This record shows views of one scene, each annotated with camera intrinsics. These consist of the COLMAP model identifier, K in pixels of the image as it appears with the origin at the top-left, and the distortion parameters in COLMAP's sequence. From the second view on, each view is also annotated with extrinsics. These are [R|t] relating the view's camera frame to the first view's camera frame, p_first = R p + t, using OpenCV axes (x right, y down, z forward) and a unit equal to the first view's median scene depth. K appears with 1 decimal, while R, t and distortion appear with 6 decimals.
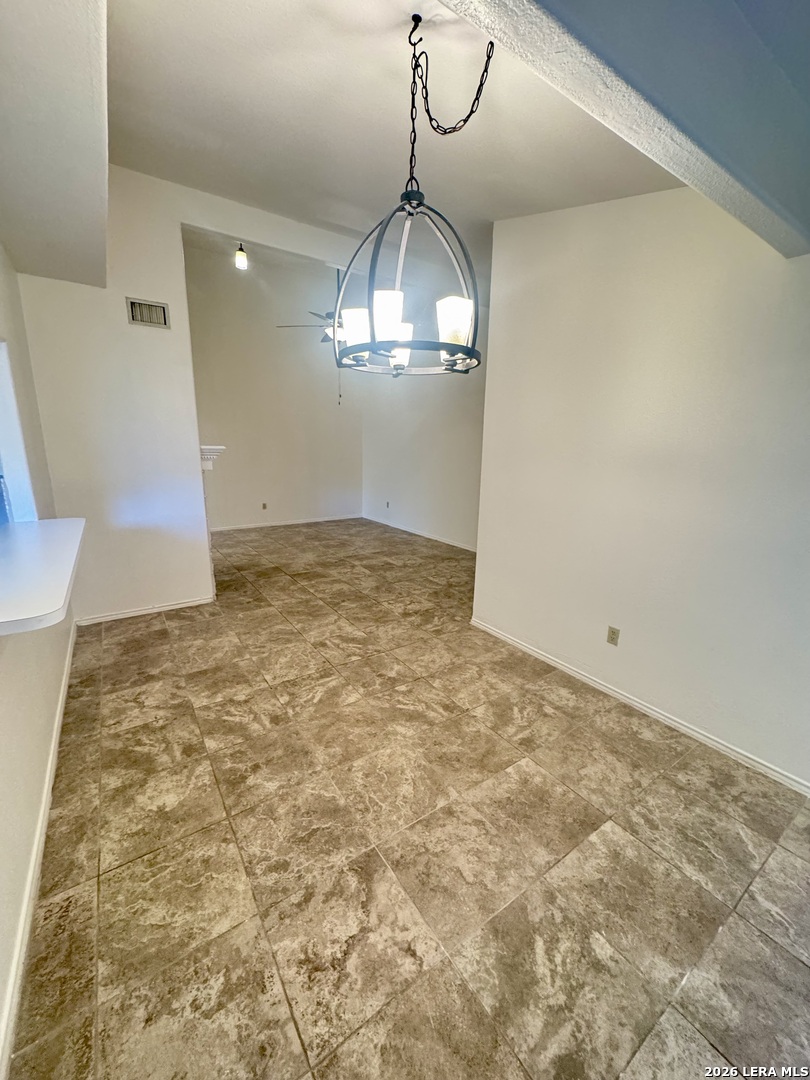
lens RADIAL K [[426.6, 0, 405.0], [0, 426.6, 540.0], [0, 0, 1]] dist [-0.001512, -0.000302]
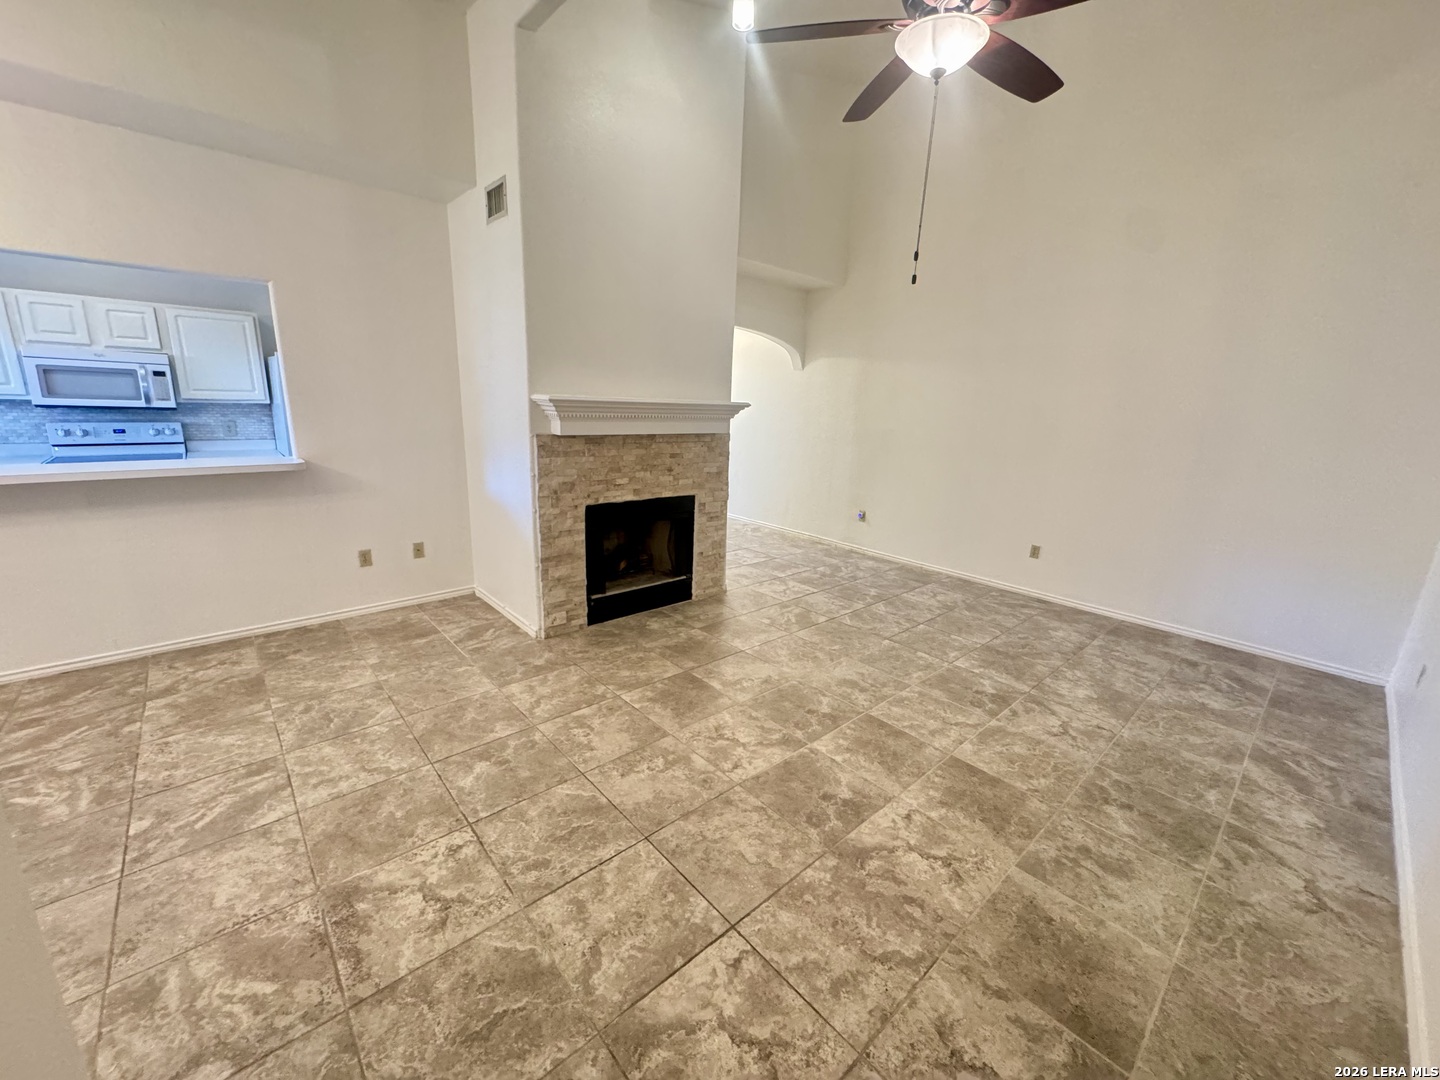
lens RADIAL K [[568.8, 0, 720.0], [0, 568.8, 540.0], [0, 0, 1]] dist [-0.001512, -0.000302]
pose [[0.143365, 0.230502, -0.962453, 0.382932], [-0.255420, 0.948170, 0.189034, -0.230474], [0.956142, 0.218729, 0.194809, 1.075476]]
